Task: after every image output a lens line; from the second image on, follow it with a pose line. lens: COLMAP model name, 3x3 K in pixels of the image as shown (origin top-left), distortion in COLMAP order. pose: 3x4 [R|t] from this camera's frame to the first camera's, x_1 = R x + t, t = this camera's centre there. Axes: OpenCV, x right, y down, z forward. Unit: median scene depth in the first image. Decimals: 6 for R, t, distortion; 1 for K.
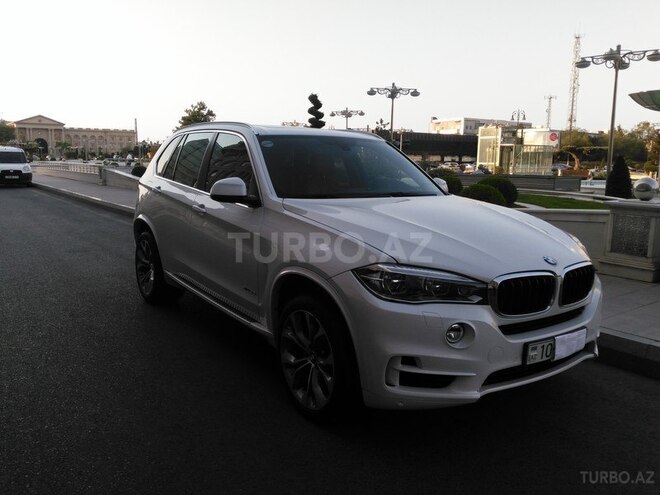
lens RADIAL K [[540.8, 0, 336.7], [0, 540.8, 241.6], [0, 0, 1]] dist [0.067955, -0.138001]
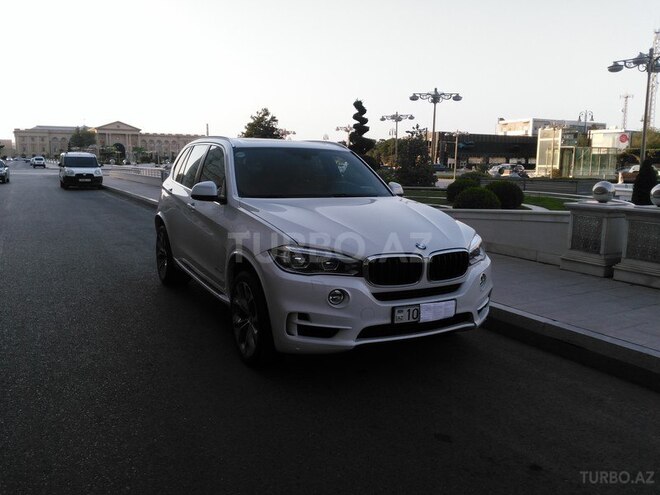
lens RADIAL K [[540.8, 0, 333.8], [0, 540.8, 245.9], [0, 0, 1]] dist [0.067955, -0.138001]
pose [[0.992673, 0.014948, -0.119904, 0.168321], [-0.014677, 0.999887, 0.003145, 0.016588], [0.119938, -0.001362, 0.992781, -0.154688]]
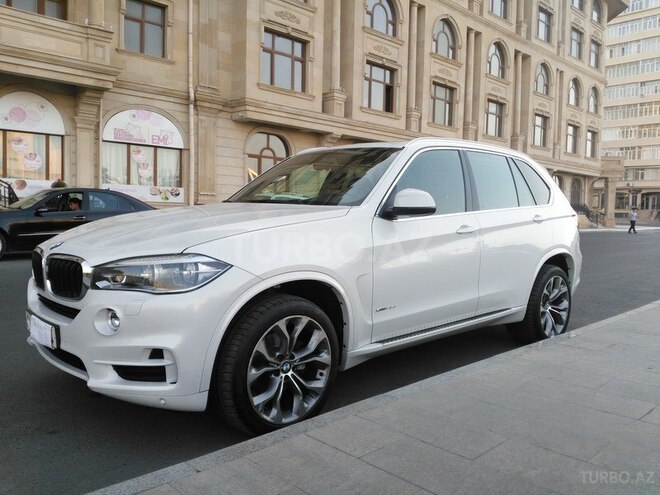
lens RADIAL K [[540.8, 0, 333.3], [0, 540.8, 242.4], [0, 0, 1]] dist [0.067955, -0.138001]
pose [[0.147036, 0.041388, -0.988265, 0.727673], [-0.161997, 0.986641, 0.017218, -0.035153], [0.975775, 0.157565, 0.151776, 0.667768]]
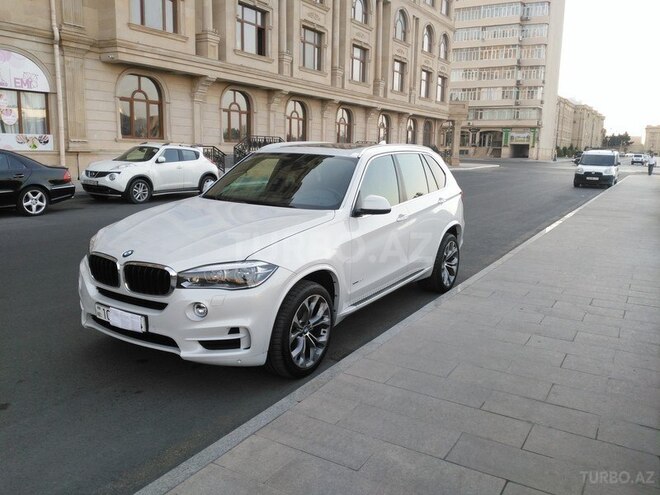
lens RADIAL K [[540.8, 0, 334.3], [0, 540.8, 241.0], [0, 0, 1]] dist [0.067955, -0.138001]
pose [[0.396815, 0.146373, -0.906153, 0.882108], [-0.149232, 0.984357, 0.093655, -0.095307], [0.905686, 0.098063, 0.412451, 0.448741]]
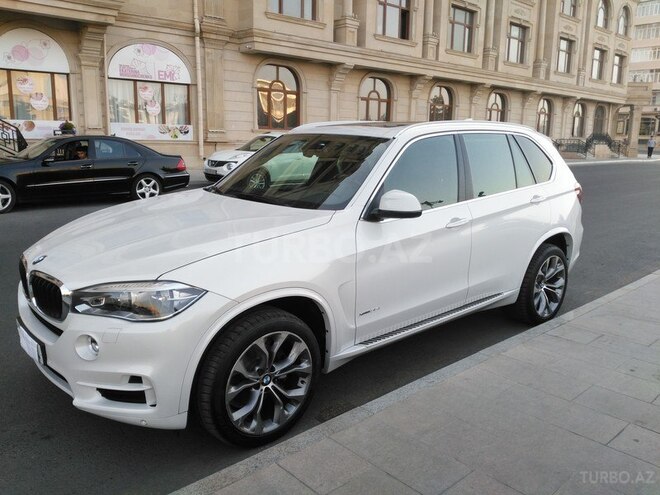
lens RADIAL K [[540.8, 0, 332.9], [0, 540.8, 242.7], [0, 0, 1]] dist [0.067955, -0.138001]
pose [[0.116443, 0.175978, -0.977483, 0.719102], [-0.159004, 0.974787, 0.156551, -0.120957], [0.980387, 0.137195, 0.141489, 0.689963]]
